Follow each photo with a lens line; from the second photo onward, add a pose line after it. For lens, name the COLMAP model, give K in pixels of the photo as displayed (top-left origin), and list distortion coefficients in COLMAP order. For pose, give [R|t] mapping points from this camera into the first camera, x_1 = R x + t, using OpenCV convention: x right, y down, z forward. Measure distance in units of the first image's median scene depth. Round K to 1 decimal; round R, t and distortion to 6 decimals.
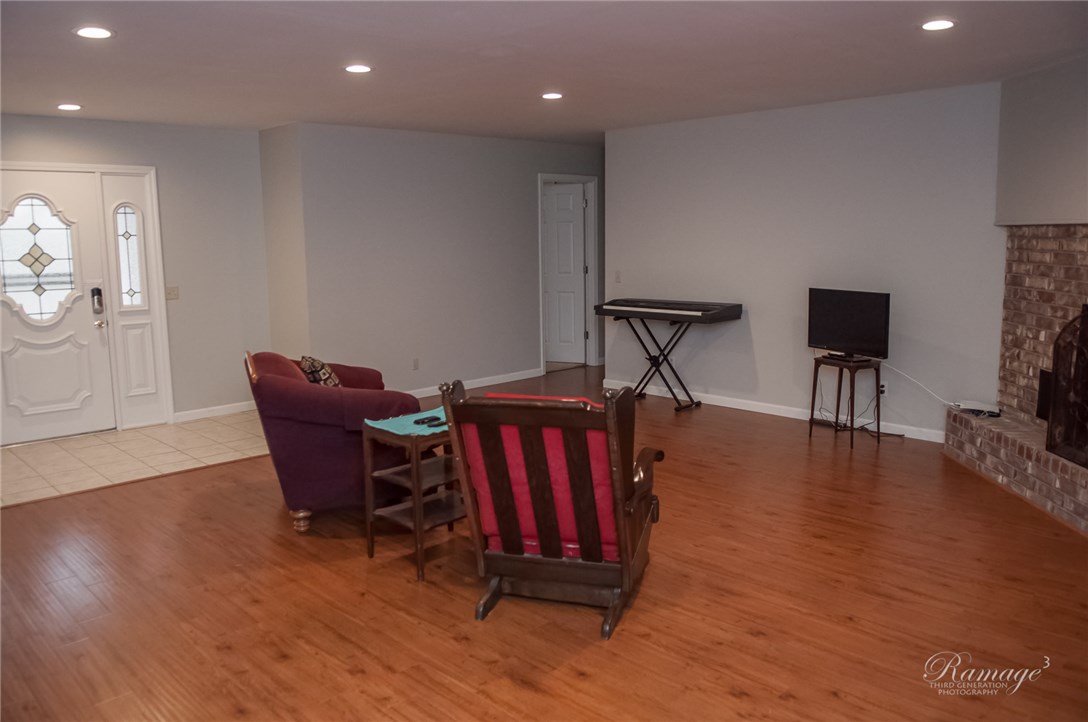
lens RADIAL K [[831.7, 0, 495.2], [0, 831.7, 325.0], [0, 0, 1]] dist [-0.019569, -0.034088]
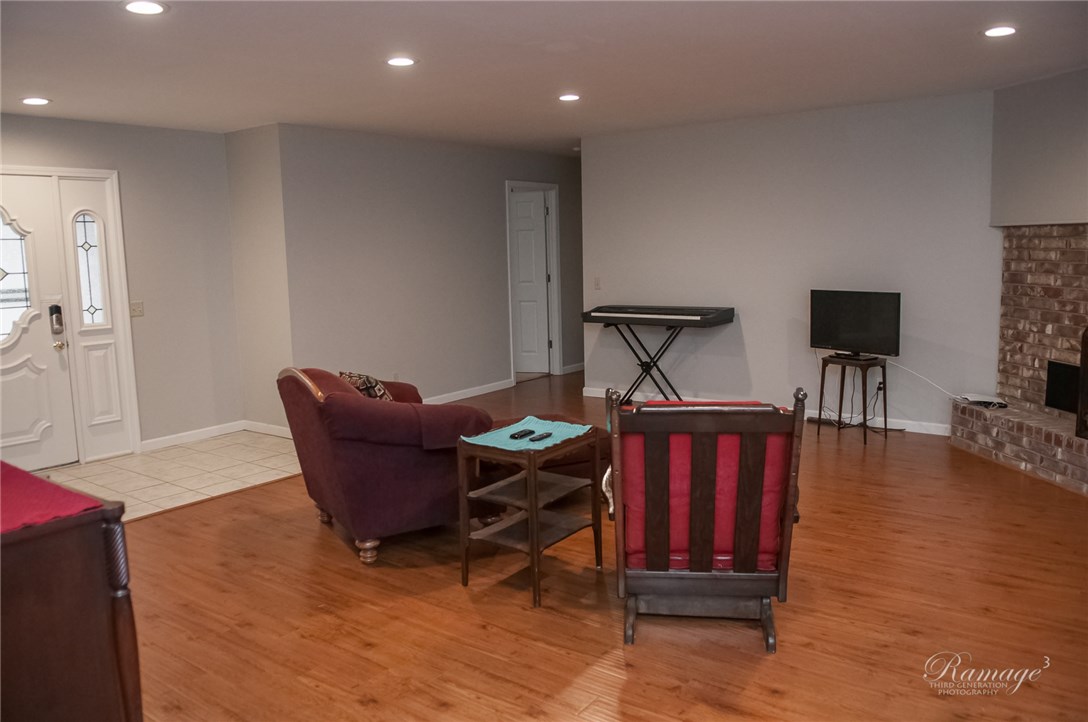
lens RADIAL K [[831.7, 0, 499.2], [0, 831.7, 328.6], [0, 0, 1]] dist [-0.019569, -0.034088]
pose [[0.987586, -0.025764, 0.154950, -0.202975], [0.027586, 0.999573, -0.009623, 0.003022], [-0.154636, 0.013778, 0.987875, 0.063358]]
